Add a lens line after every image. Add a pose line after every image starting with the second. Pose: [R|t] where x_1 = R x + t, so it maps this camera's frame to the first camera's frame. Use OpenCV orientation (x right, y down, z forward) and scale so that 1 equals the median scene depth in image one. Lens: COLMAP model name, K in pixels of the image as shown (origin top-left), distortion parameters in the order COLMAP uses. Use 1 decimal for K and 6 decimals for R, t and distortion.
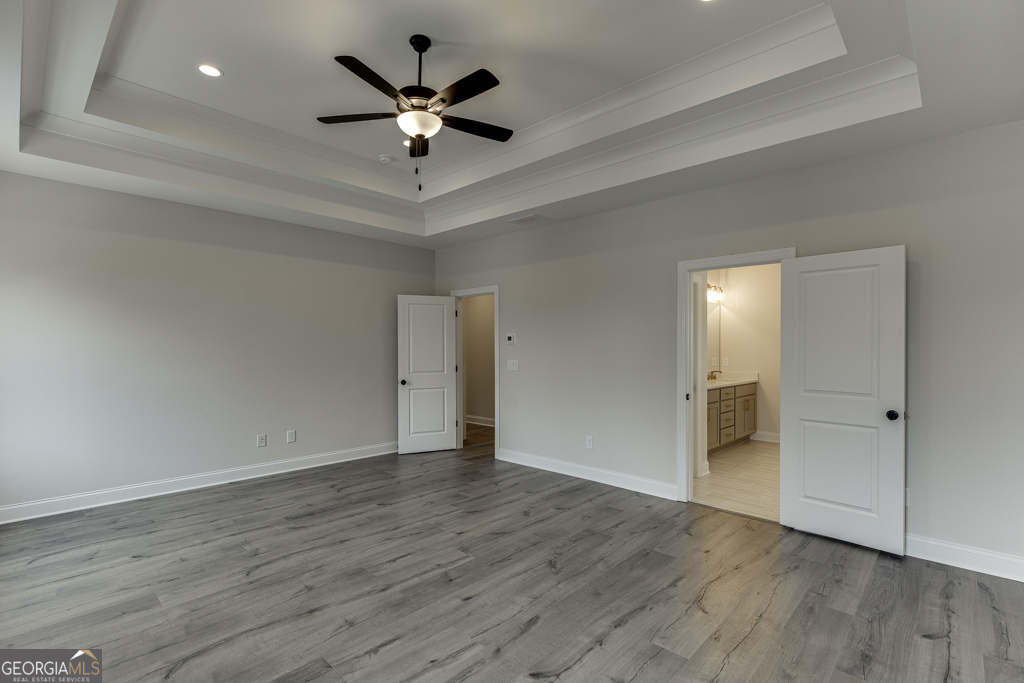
lens RADIAL K [[477.0, 0, 506.5], [0, 477.0, 341.6], [0, 0, 1]] dist [-0.000505, 0.000465]
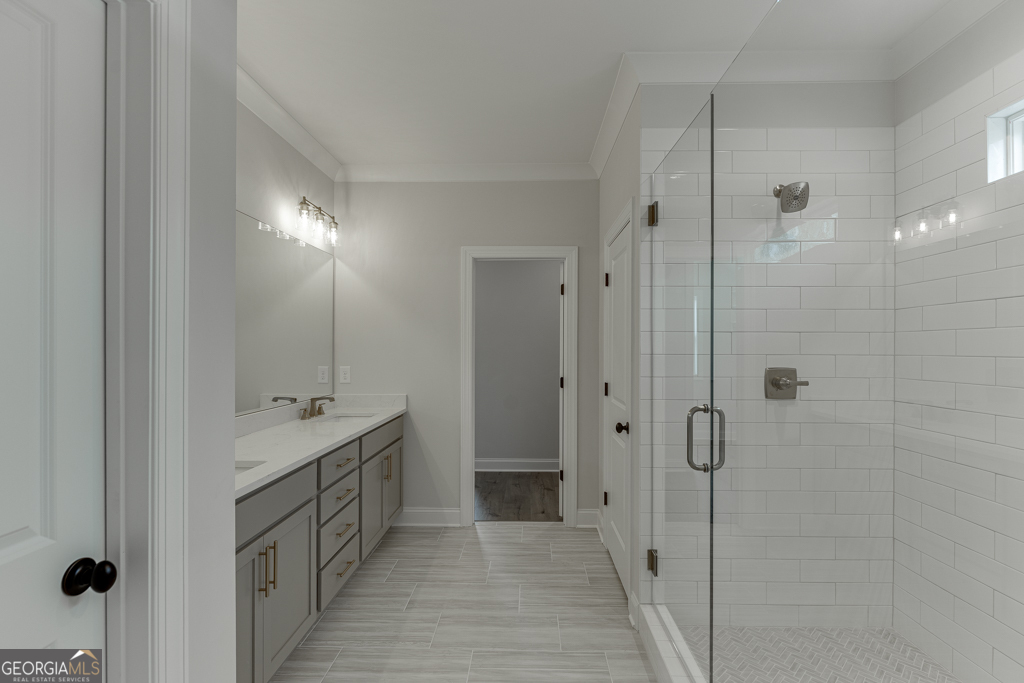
lens RADIAL K [[477.0, 0, 515.8], [0, 477.0, 346.3], [0, 0, 1]] dist [-0.000505, 0.000465]
pose [[0.736907, -0.005678, 0.675970, 0.311002], [-0.001196, 0.999952, 0.009703, 0.010942], [-0.675993, -0.007958, 0.736865, 0.628998]]
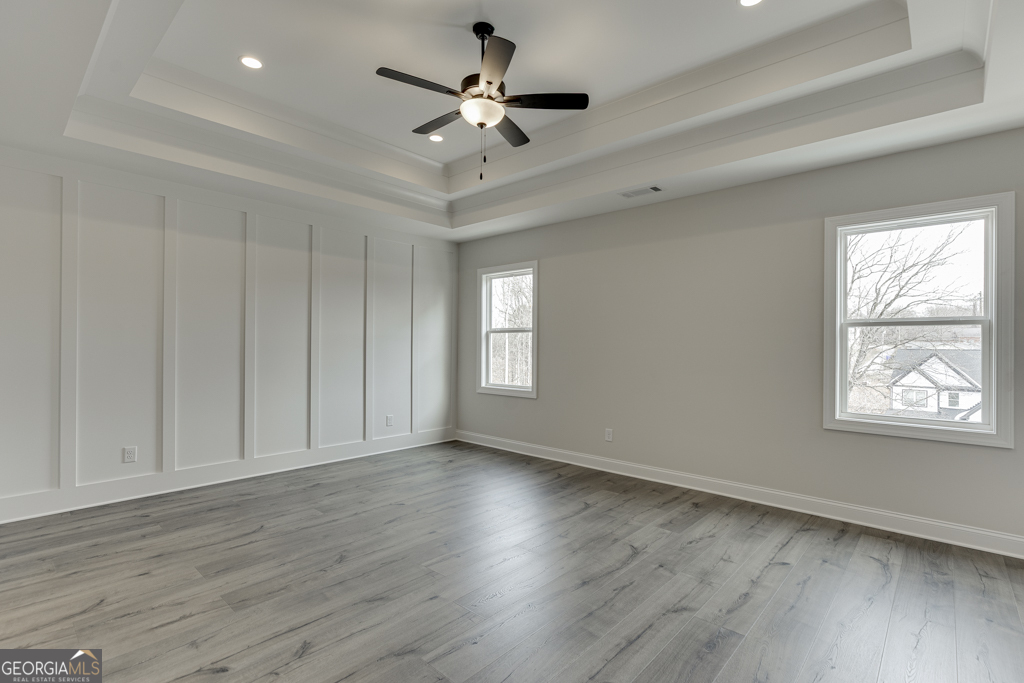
lens RADIAL K [[477.0, 0, 510.5], [0, 477.0, 347.9], [0, 0, 1]] dist [-0.000505, 0.000465]
pose [[-0.999533, -0.009171, -0.029165, -0.194677], [-0.008947, 0.999930, -0.007788, 0.037442], [0.029234, -0.007523, -0.999544, 1.785964]]
